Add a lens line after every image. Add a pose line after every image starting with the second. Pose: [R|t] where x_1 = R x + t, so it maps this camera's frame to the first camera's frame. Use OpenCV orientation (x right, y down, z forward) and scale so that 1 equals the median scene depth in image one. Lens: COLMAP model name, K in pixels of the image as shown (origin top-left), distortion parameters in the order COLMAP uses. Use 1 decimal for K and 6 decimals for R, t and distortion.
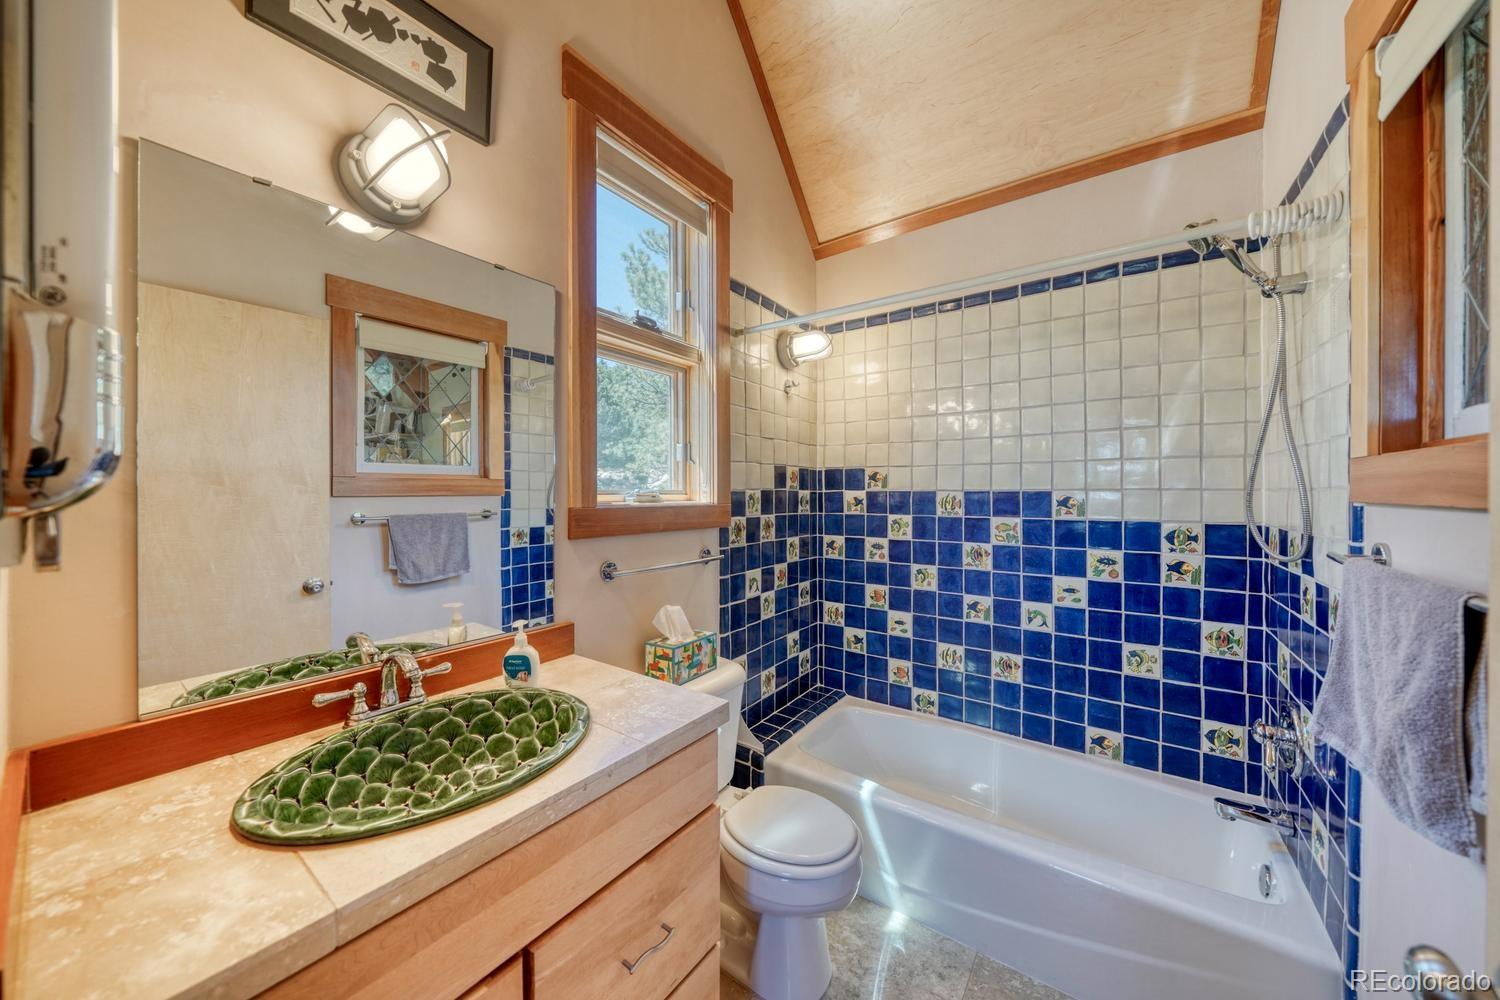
lens RADIAL K [[527.0, 0, 746.9], [0, 527.0, 501.3], [0, 0, 1]] dist [-0.001175, -0.000013]
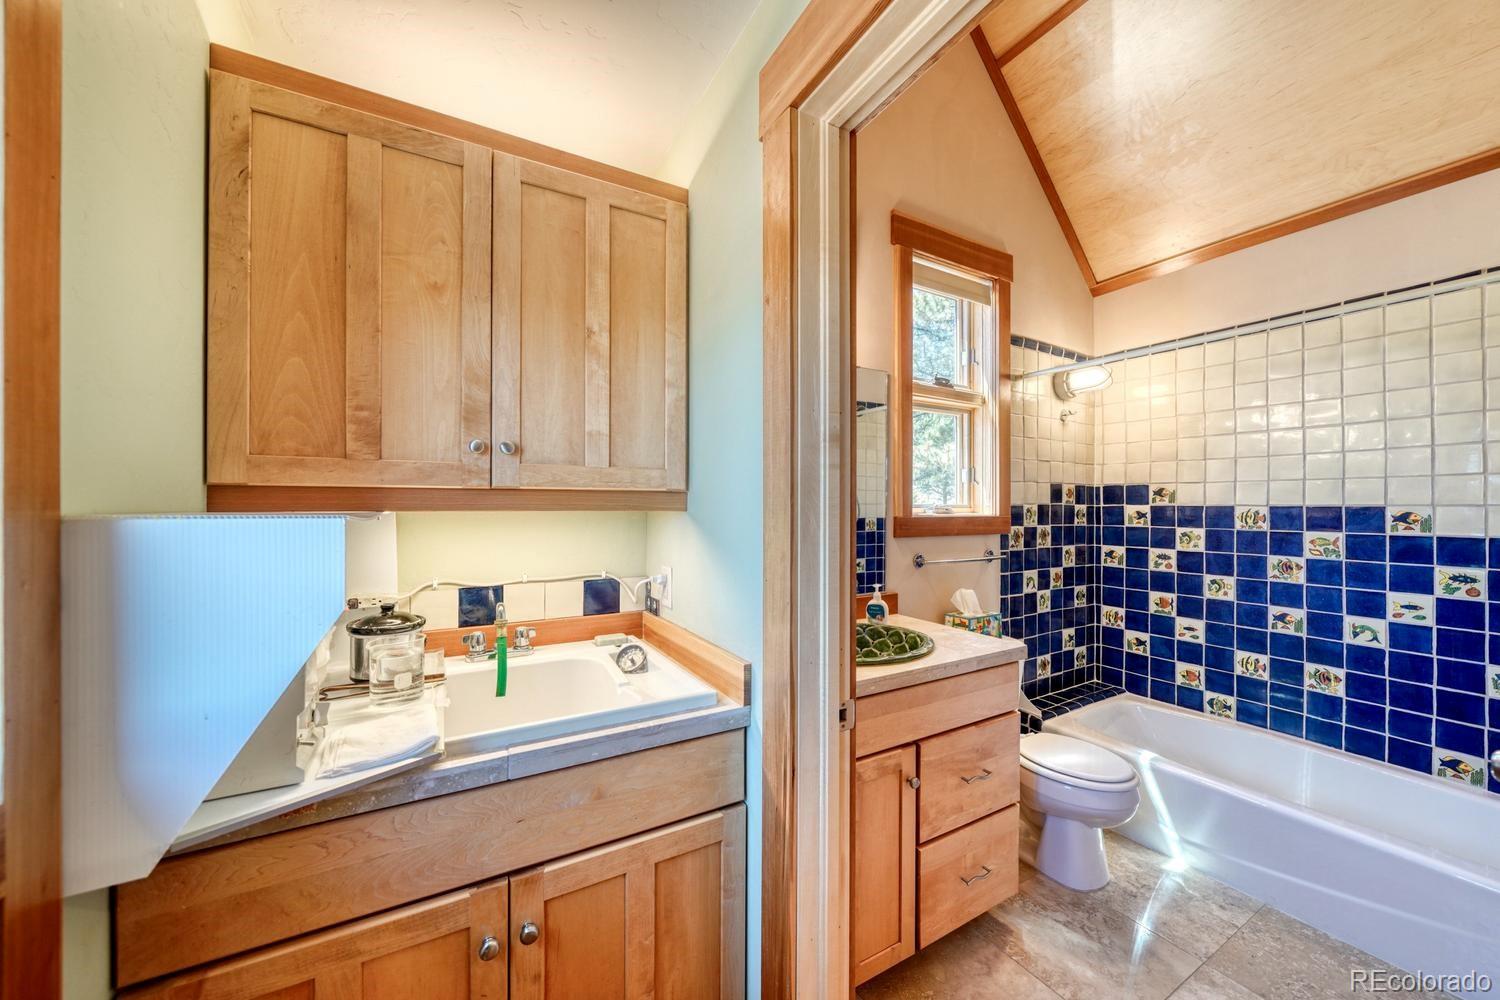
lens RADIAL K [[473.2, 0, 748.2], [0, 473.2, 508.0], [0, 0, 1]] dist [-0.002155, 0.000092]
pose [[0.881118, 0.004987, -0.472870, -0.049213], [-0.010408, 0.999907, -0.008849, 0.003243], [0.472782, 0.012719, 0.881088, -0.284038]]
